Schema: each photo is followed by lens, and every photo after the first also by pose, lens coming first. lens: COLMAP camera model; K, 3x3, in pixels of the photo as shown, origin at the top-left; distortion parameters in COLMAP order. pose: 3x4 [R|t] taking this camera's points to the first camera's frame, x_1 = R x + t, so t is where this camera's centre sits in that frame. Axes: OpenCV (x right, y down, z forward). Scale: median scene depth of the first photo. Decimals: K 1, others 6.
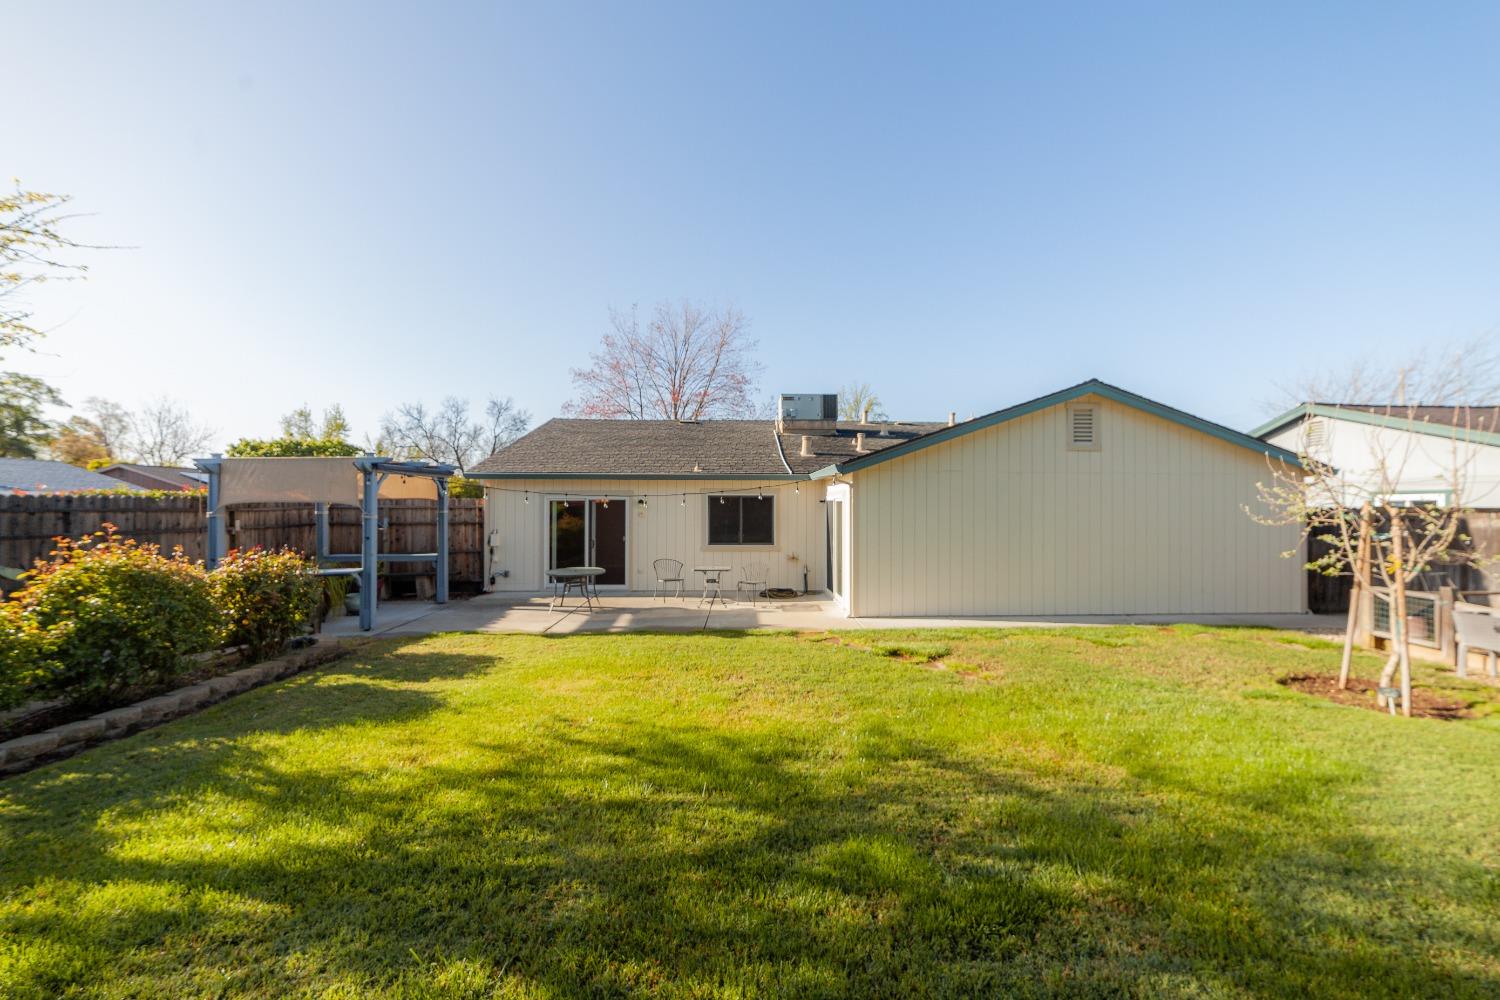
lens RADIAL K [[585.2, 0, 762.2], [0, 585.2, 499.8], [0, 0, 1]] dist [-0.021660, 0.009351]
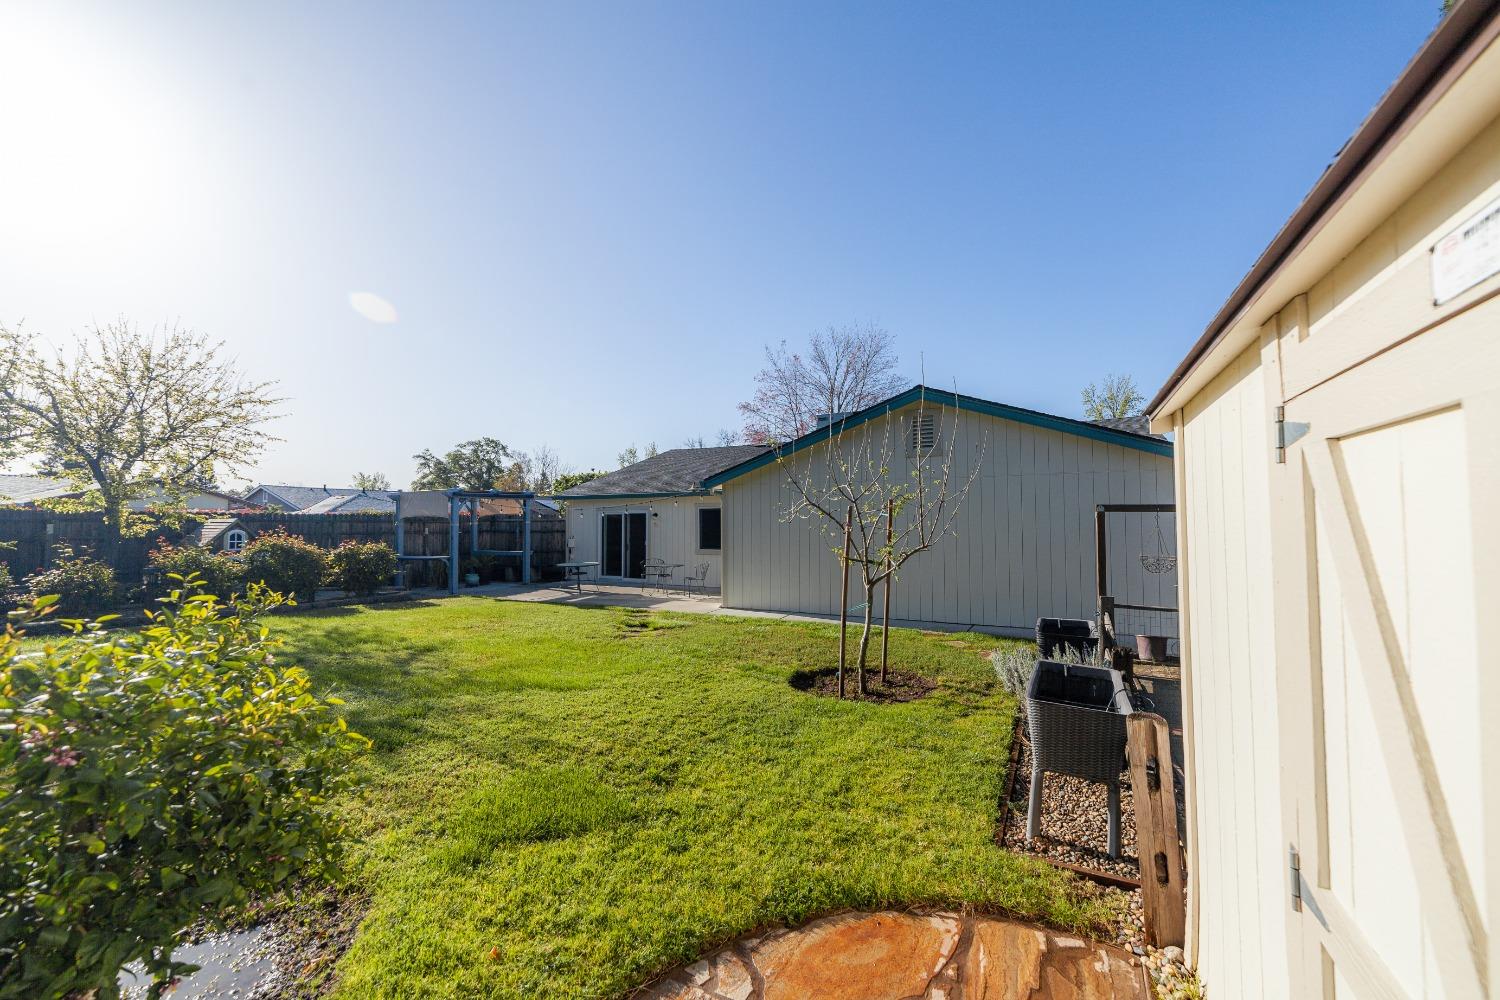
lens RADIAL K [[585.2, 0, 762.2], [0, 585.2, 499.8], [0, 0, 1]] dist [-0.021660, 0.009351]
pose [[0.870520, -0.024173, -0.491538, 0.635500], [0.011158, 0.999506, -0.029394, 0.012026], [0.492006, 0.020104, 0.870360, -0.006121]]
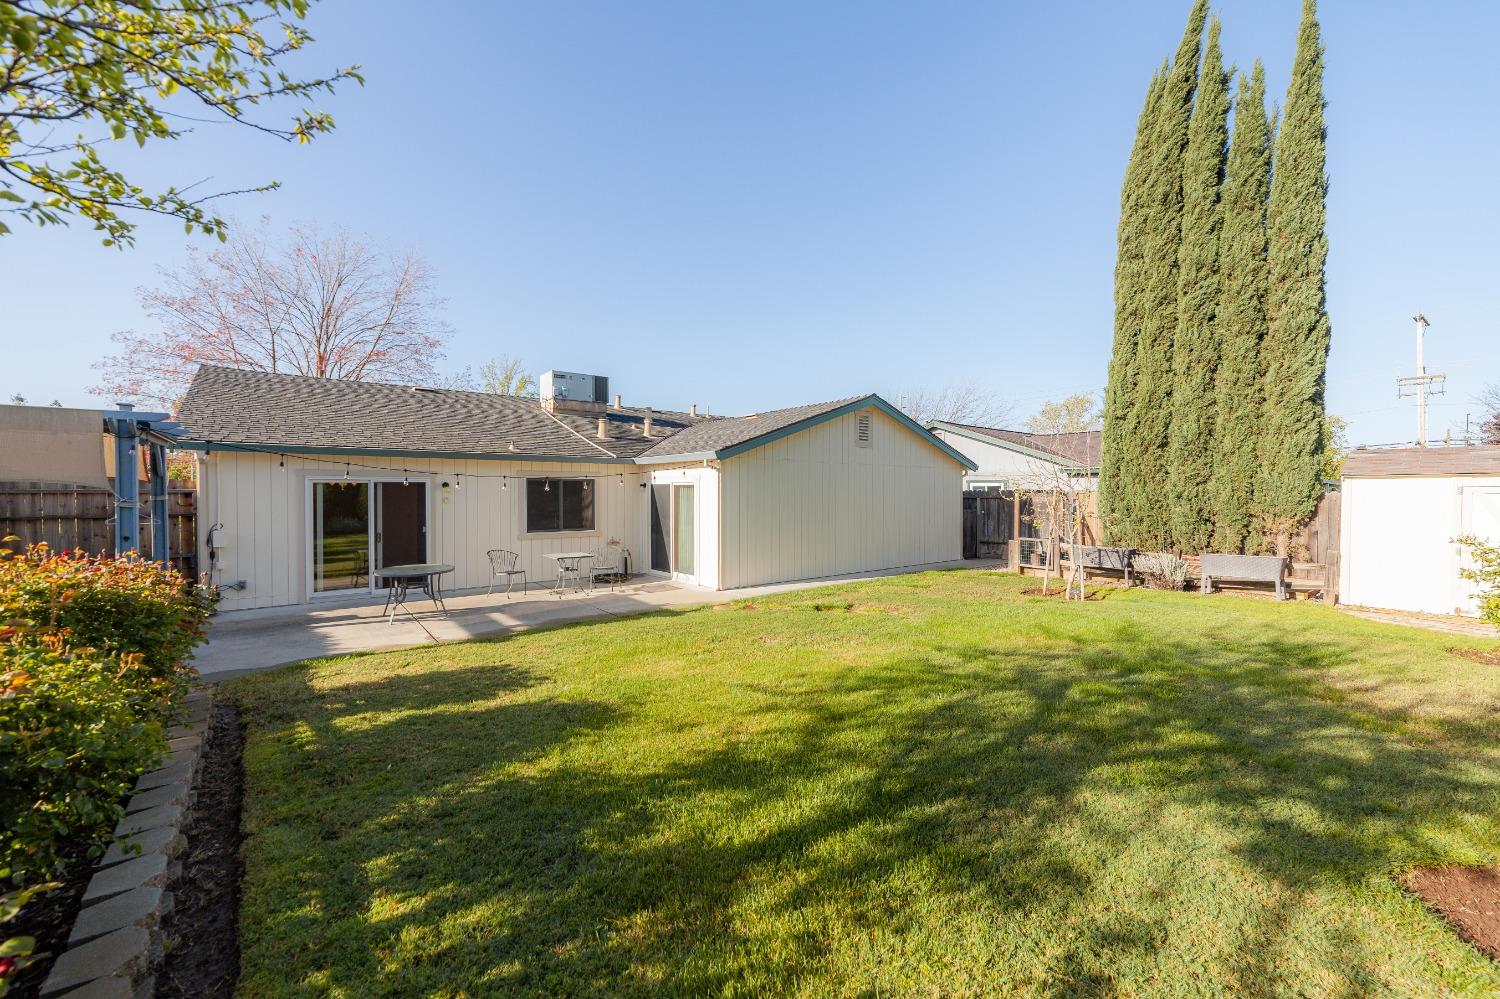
lens RADIAL K [[611.3, 0, 752.0], [0, 611.3, 481.8], [0, 0, 1]] dist [-0.023885, 0.012124]
pose [[0.794413, 0.008665, 0.607316, -0.390306], [-0.004899, 0.999957, -0.007858, 0.004127], [-0.607358, 0.003267, 0.794421, 0.041166]]
